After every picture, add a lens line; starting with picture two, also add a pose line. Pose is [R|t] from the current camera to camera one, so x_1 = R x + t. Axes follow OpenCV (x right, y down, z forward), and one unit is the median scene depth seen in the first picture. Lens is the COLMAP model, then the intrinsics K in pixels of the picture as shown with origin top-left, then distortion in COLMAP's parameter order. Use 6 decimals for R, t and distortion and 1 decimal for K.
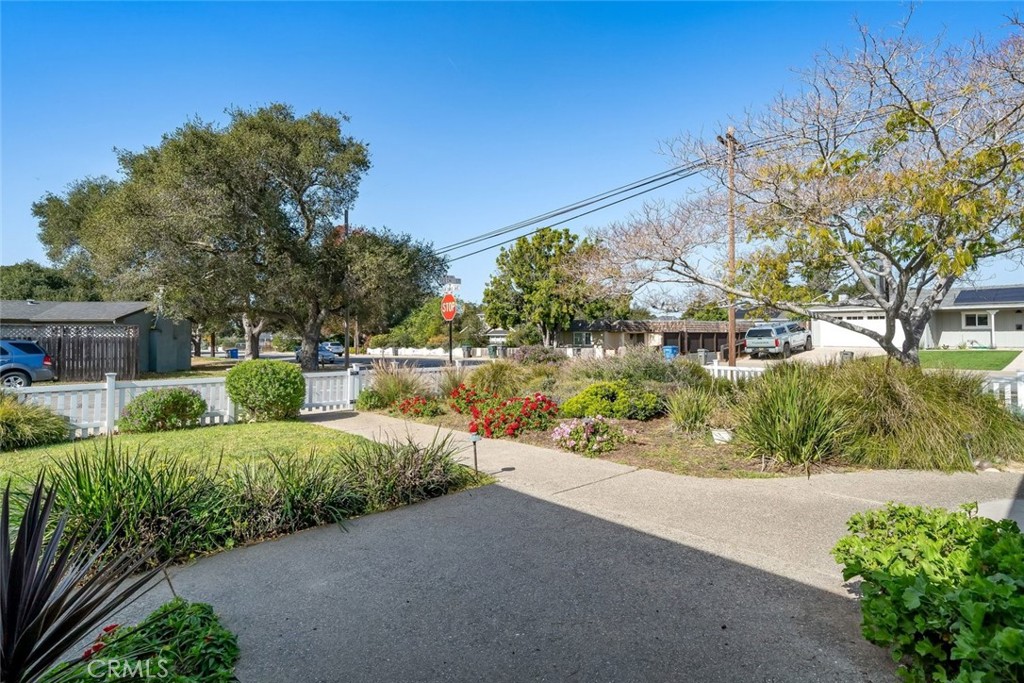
lens RADIAL K [[512.2, 0, 510.8], [0, 512.2, 332.6], [0, 0, 1]] dist [0.000472, 0.000051]
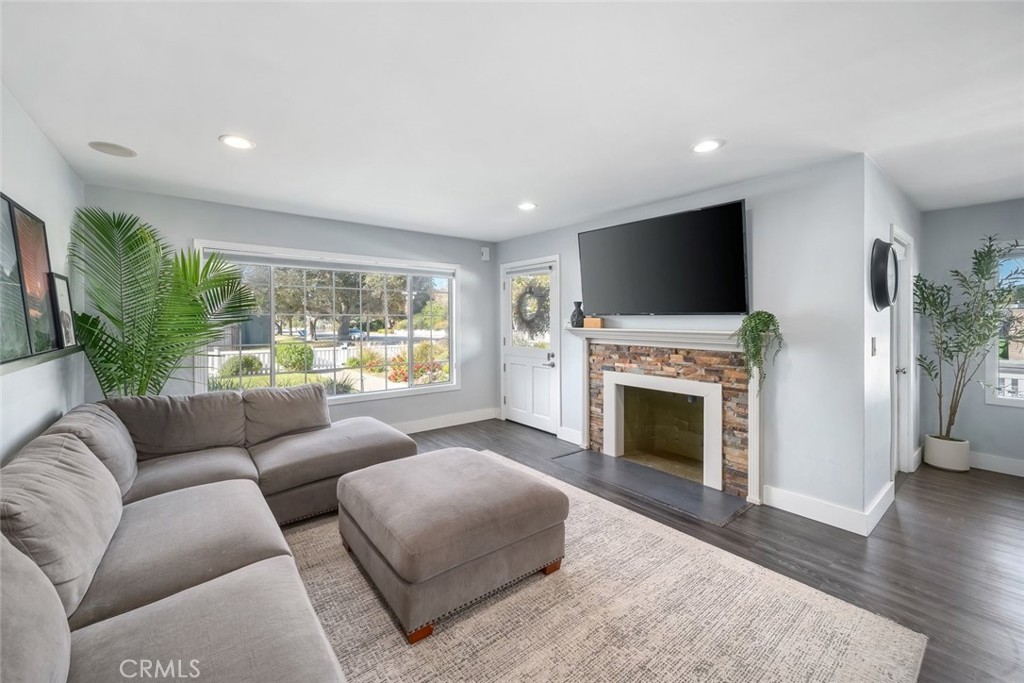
lens RADIAL K [[394.9, 0, 471.6], [0, 394.9, 319.2], [0, 0, 1]] dist [0.000626, 0.000077]
pose [[0.994456, 0.002086, -0.105136, 0.083936], [-0.001523, 0.999984, 0.005435, -0.009020], [0.105145, -0.005245, 0.994443, -0.097010]]
